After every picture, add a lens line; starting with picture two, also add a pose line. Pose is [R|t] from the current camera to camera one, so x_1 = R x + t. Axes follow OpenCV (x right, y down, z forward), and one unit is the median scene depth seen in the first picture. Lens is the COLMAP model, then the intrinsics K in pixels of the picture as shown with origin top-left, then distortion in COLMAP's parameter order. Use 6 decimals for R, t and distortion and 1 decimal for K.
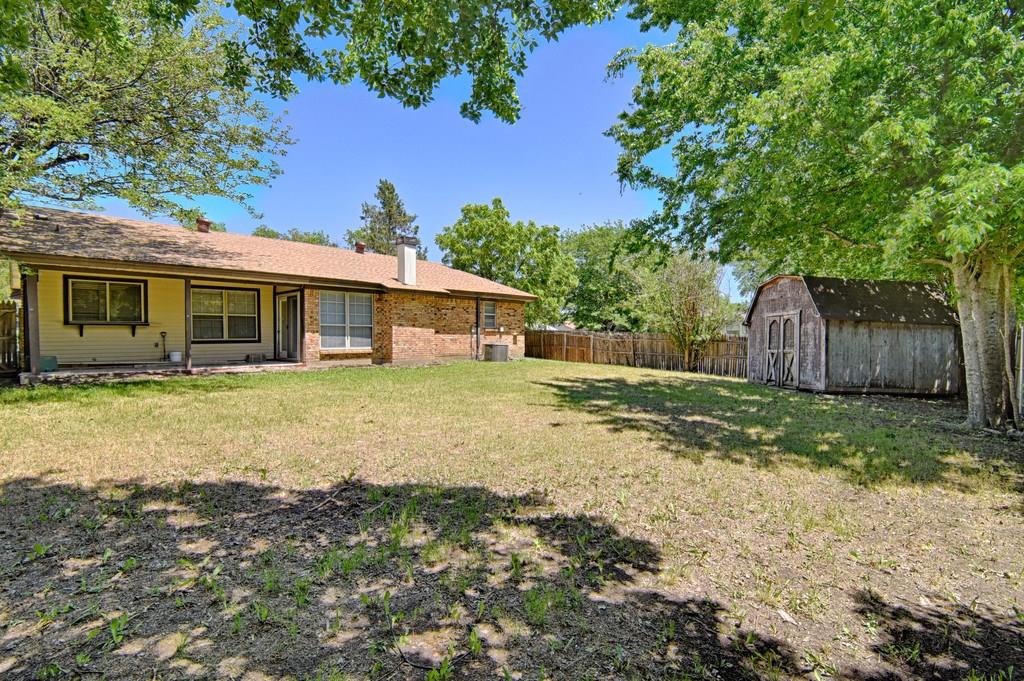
lens RADIAL K [[478.6, 0, 512.0], [0, 478.6, 340.5], [0, 0, 1]] dist [-0.024610, -0.000253]
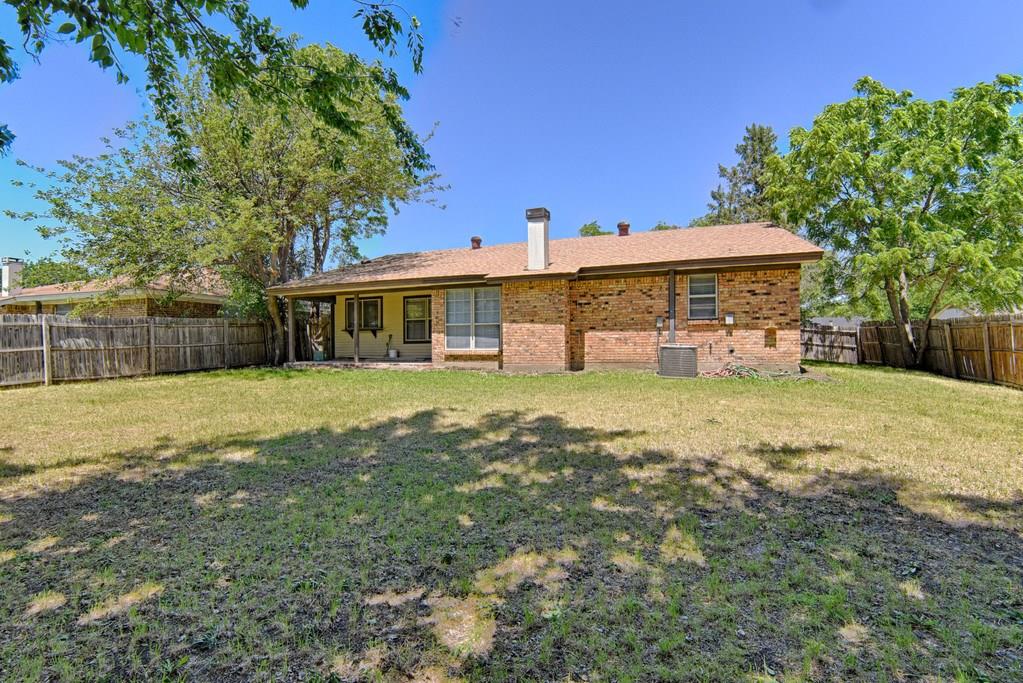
lens RADIAL K [[478.1, 0, 511.5], [0, 478.1, 341.5], [0, 0, 1]] dist [-0.024610, -0.000253]
pose [[0.375017, 0.002069, -0.927016, 0.523894], [0.005519, 0.999975, 0.004465, -0.002250], [0.927002, -0.006790, 0.374996, 0.701207]]
